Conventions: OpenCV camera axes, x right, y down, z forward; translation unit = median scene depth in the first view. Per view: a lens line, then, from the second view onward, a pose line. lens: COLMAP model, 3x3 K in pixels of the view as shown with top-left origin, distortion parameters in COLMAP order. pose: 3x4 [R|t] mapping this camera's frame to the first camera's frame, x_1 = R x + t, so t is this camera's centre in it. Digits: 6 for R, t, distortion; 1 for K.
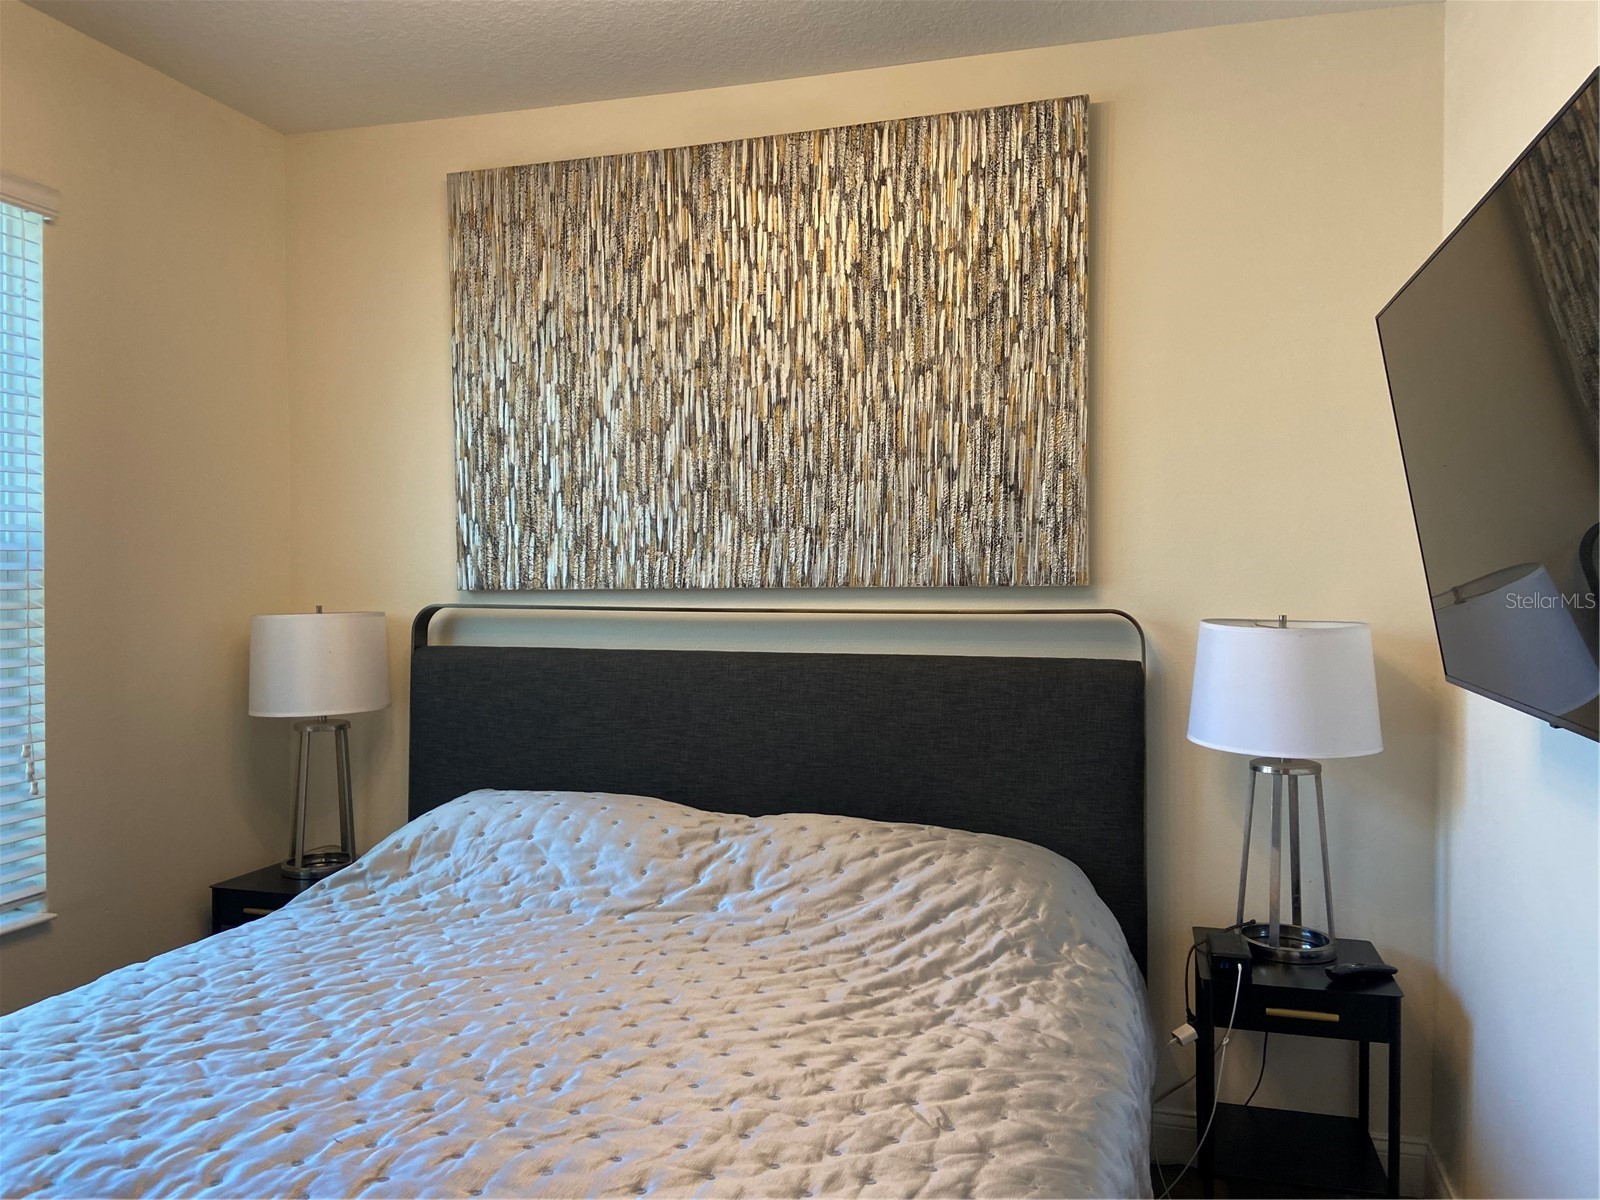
lens RADIAL K [[1211.1, 0, 885.7], [0, 1211.1, 591.7], [0, 0, 1]] dist [-0.034147, -0.059387]
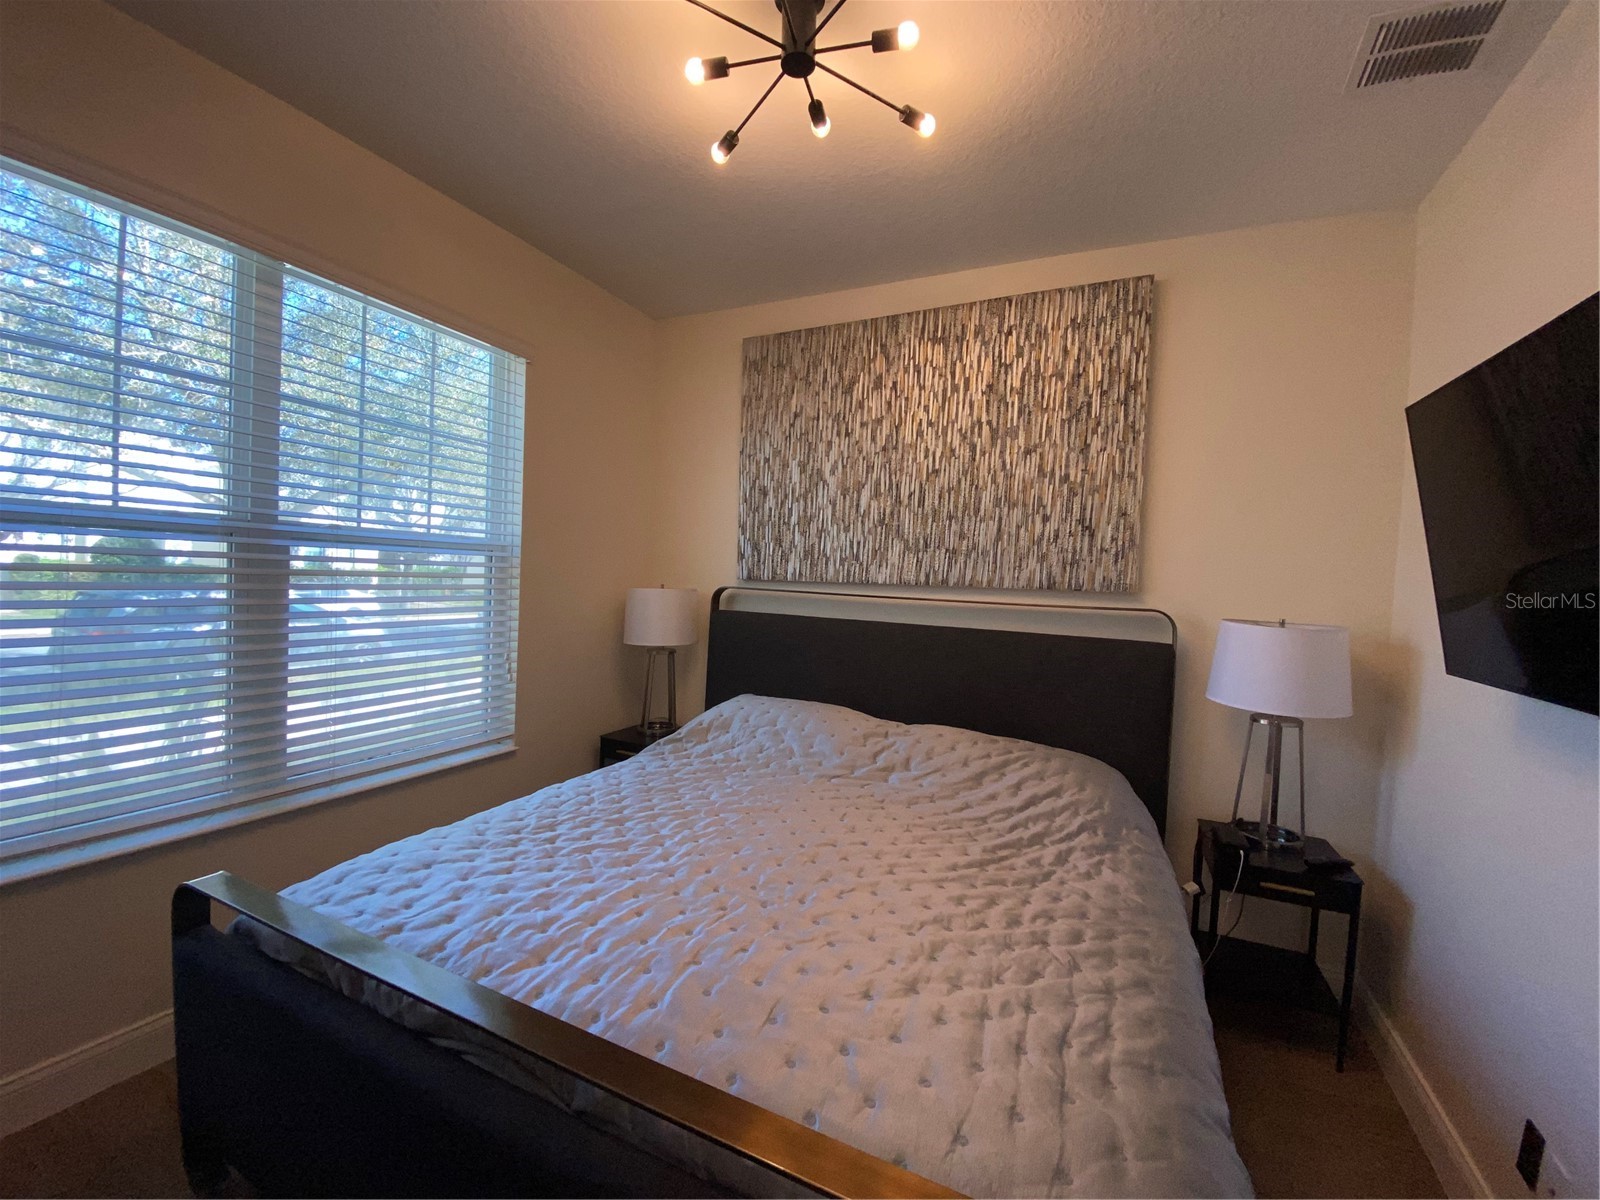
lens RADIAL K [[642.9, 0, 800.0], [0, 642.9, 600.0], [0, 0, 1]] dist [-0.126332, -0.000073]
pose [[0.974610, 0.048413, -0.218611, -0.080222], [-0.044186, 0.998731, 0.024185, 0.003862], [0.219504, -0.013911, 0.975512, 0.144868]]
